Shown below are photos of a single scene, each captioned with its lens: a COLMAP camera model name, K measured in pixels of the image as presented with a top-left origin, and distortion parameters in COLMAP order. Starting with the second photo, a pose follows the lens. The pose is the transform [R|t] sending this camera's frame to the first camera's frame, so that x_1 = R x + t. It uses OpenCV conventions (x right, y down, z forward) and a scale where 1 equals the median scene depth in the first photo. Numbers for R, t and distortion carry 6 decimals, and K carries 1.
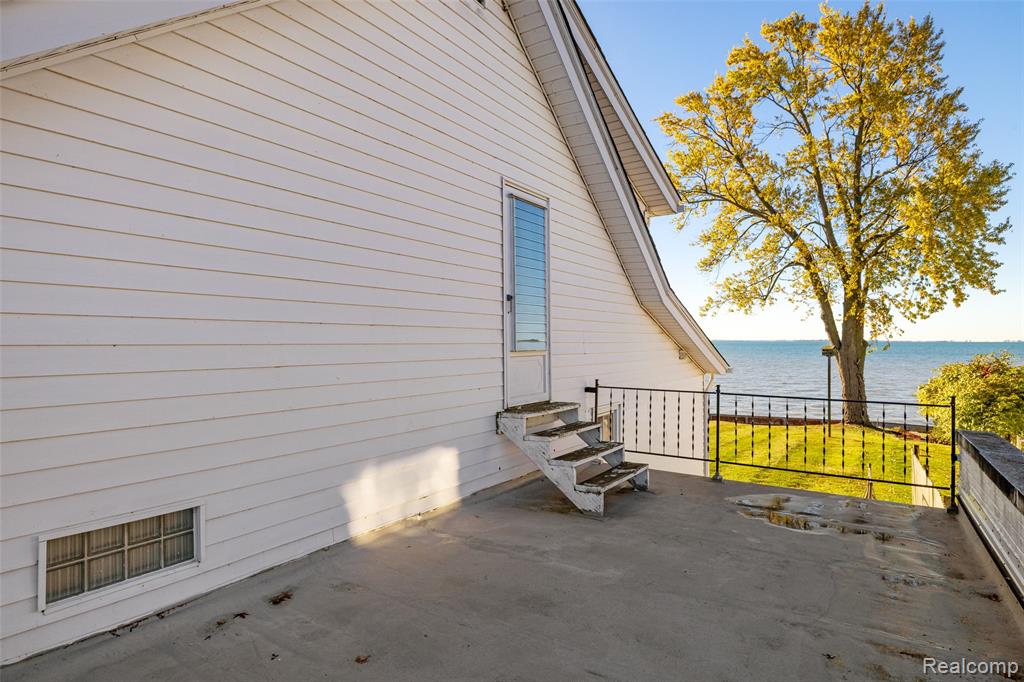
lens RADIAL K [[548.1, 0, 515.5], [0, 548.1, 332.6], [0, 0, 1]] dist [0.001132, 0.000117]
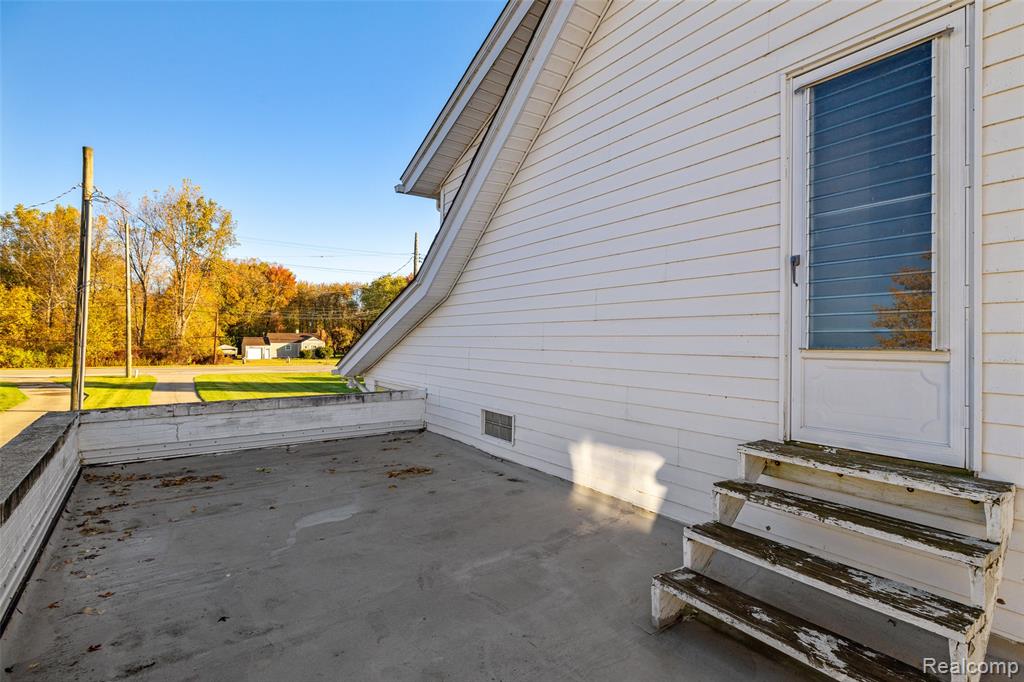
lens RADIAL K [[515.2, 0, 521.8], [0, 515.2, 339.1], [0, 0, 1]] dist [0.001732, -0.001618]
pose [[-0.365945, -0.006353, -0.930615, 1.070855], [0.009085, 0.999905, -0.010399, 0.046755], [0.930592, -0.012260, -0.365853, 1.581552]]
